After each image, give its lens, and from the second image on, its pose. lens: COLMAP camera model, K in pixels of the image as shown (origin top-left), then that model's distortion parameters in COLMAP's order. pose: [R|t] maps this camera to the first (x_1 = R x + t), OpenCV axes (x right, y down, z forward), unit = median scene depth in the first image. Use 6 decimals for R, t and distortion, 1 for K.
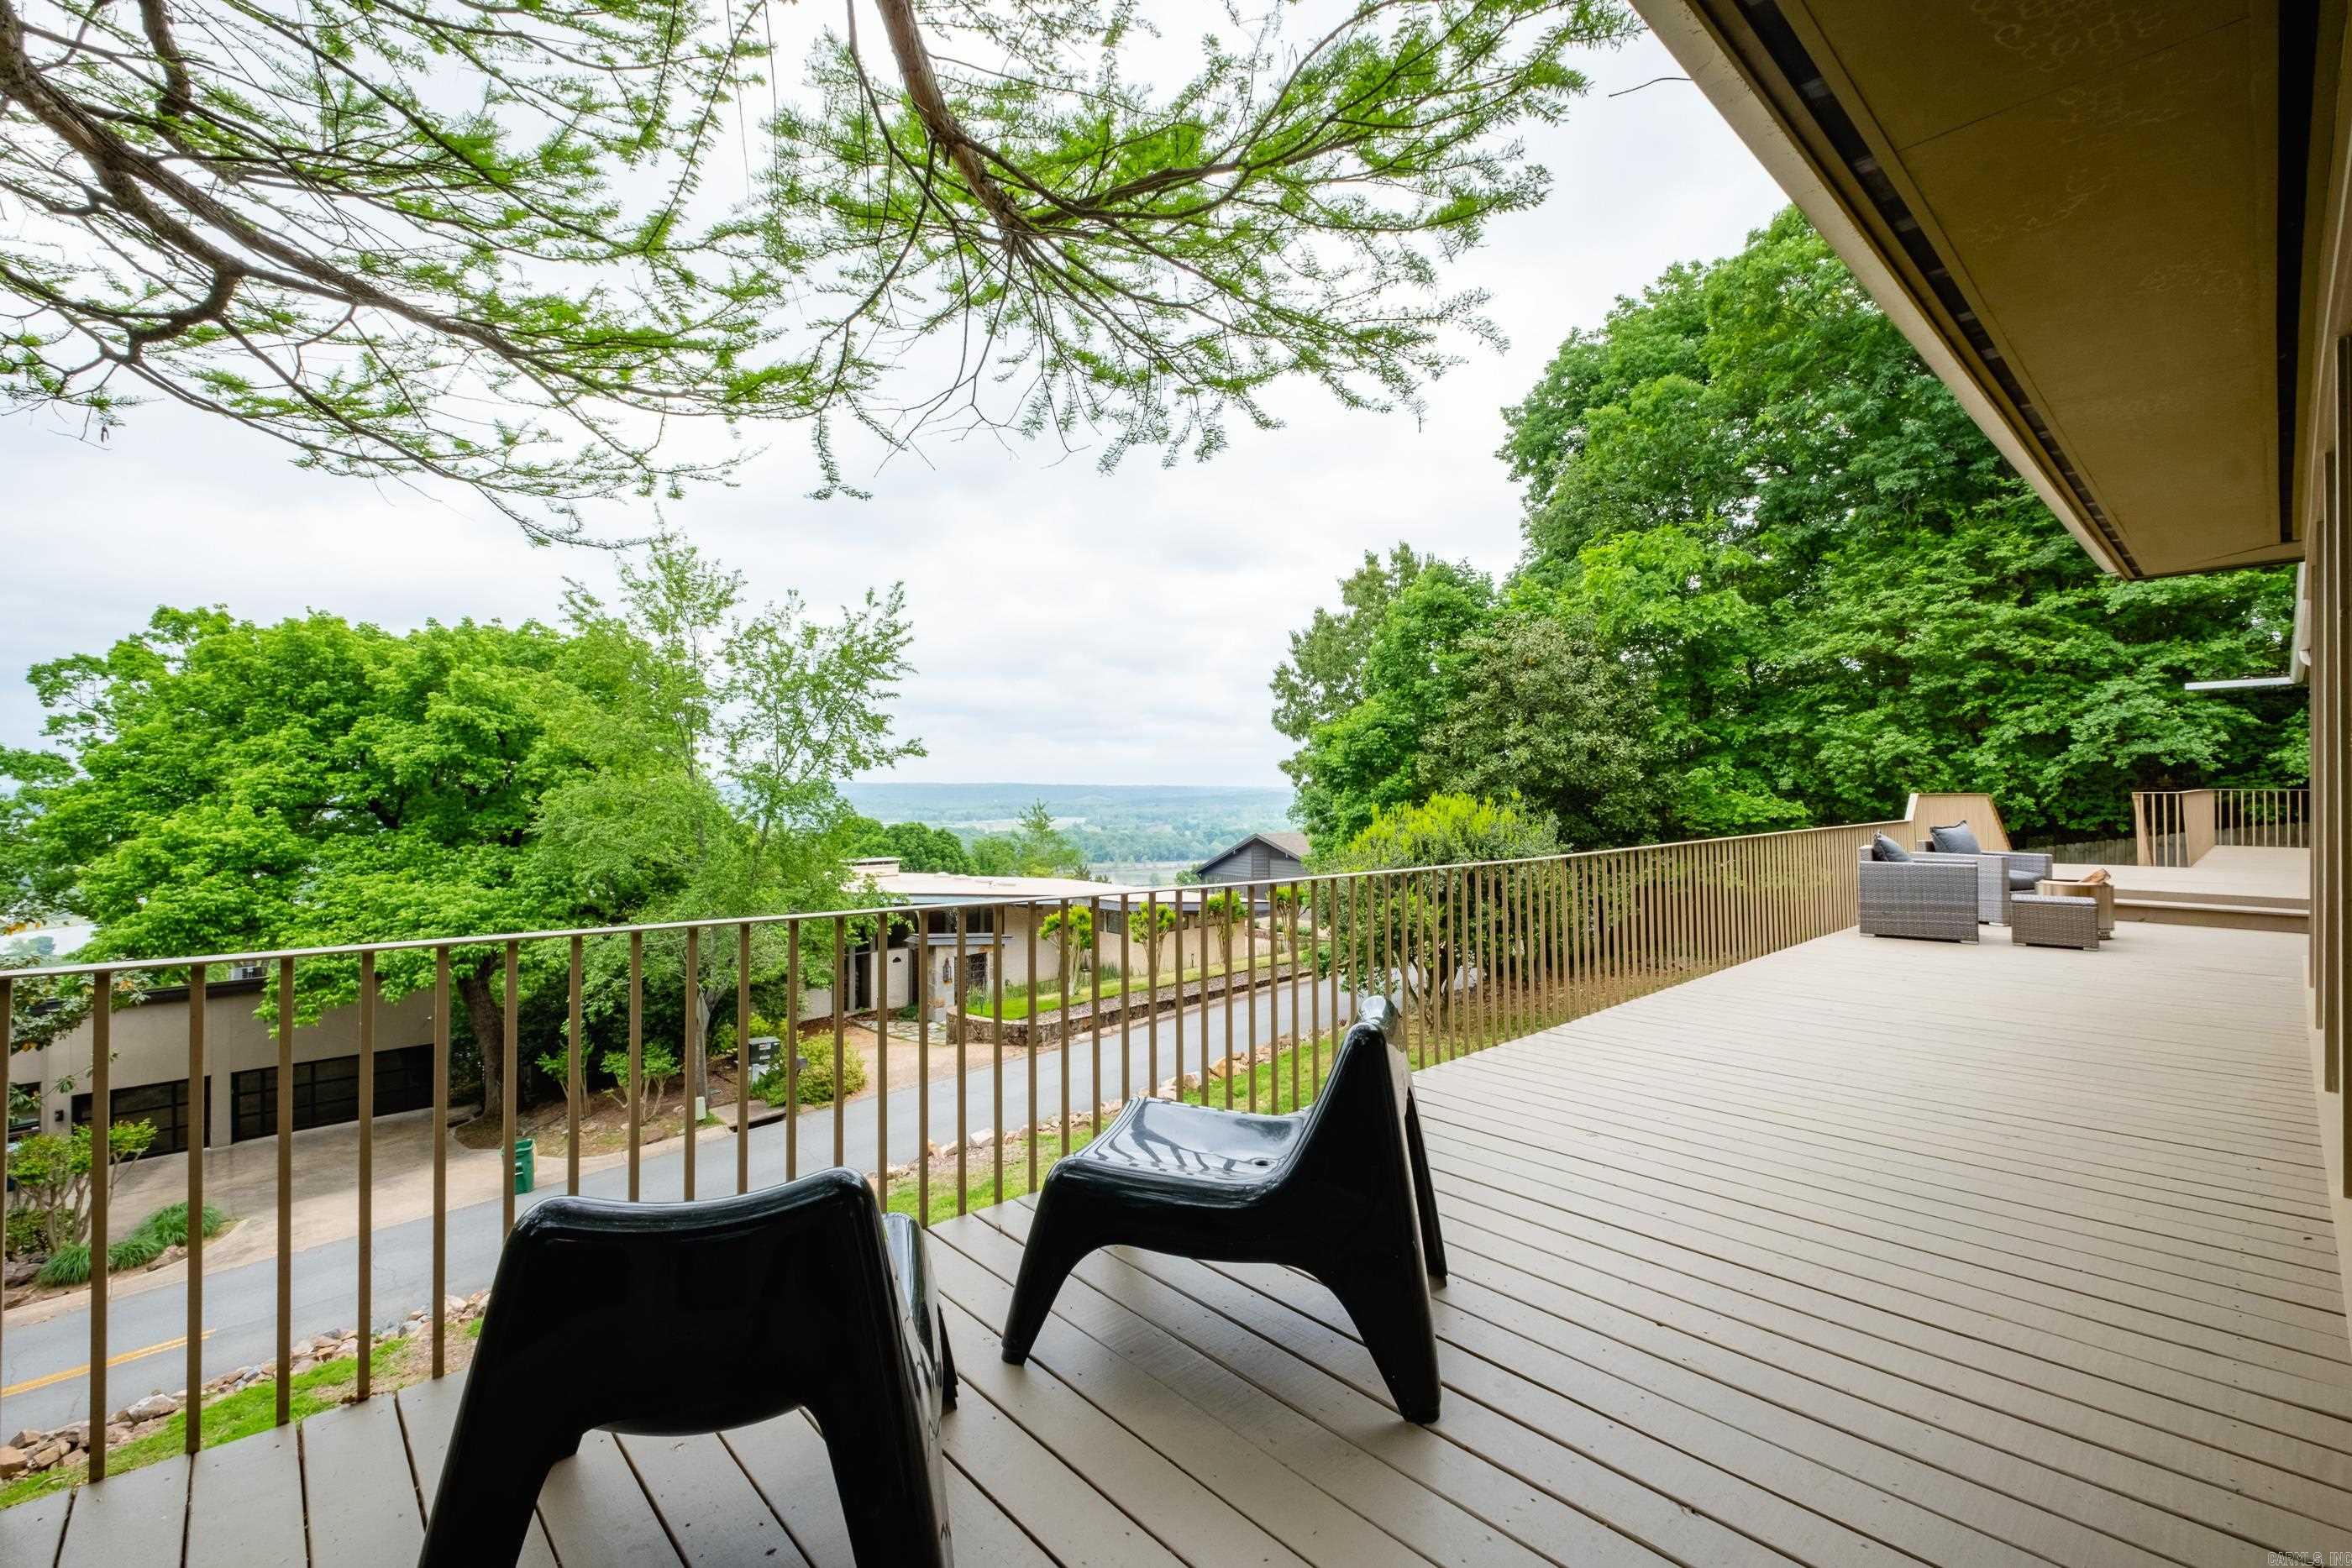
lens RADIAL K [[1009.3, 0, 1176.0], [0, 1009.3, 784.0], [0, 0, 1]] dist [0.021801, 0.000055]
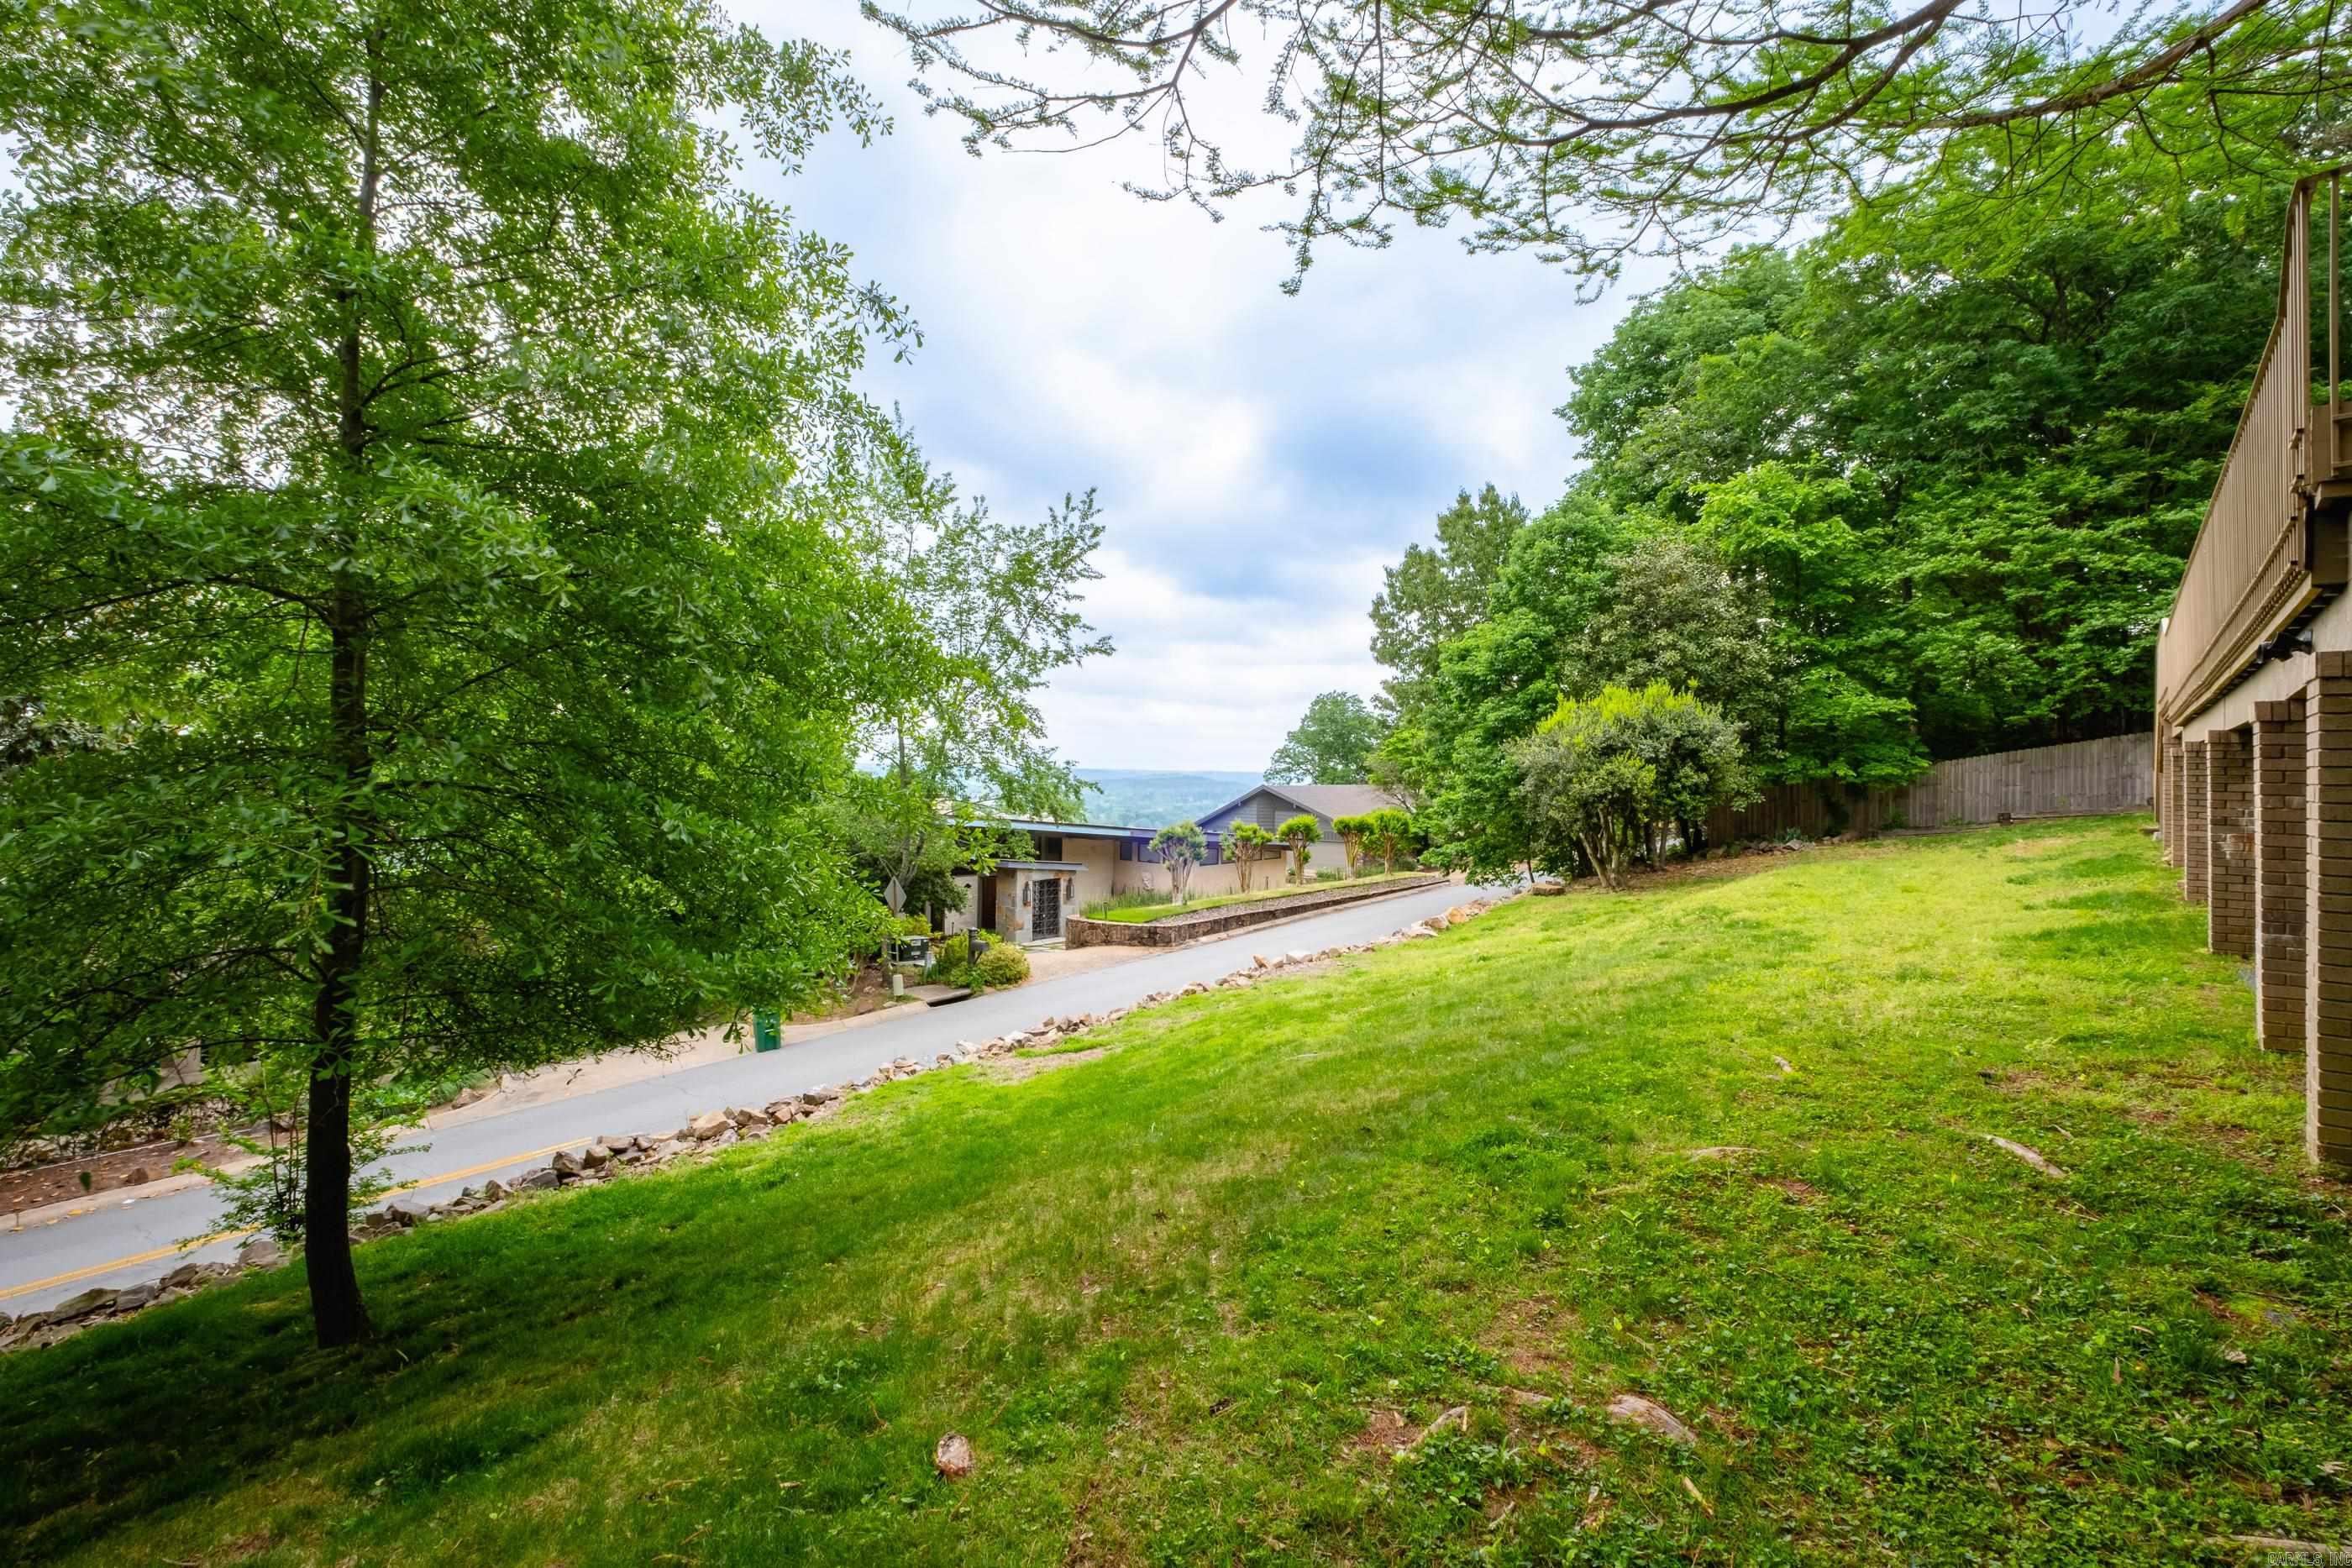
lens RADIAL K [[1022.8, 0, 1162.9], [0, 1022.8, 777.3], [0, 0, 1]] dist [-0.024544, -0.000383]
pose [[0.996175, 0.010004, 0.086804, -0.324767], [-0.010542, 0.999928, 0.005740, 0.106448], [-0.086740, -0.006633, 0.996209, -0.079711]]
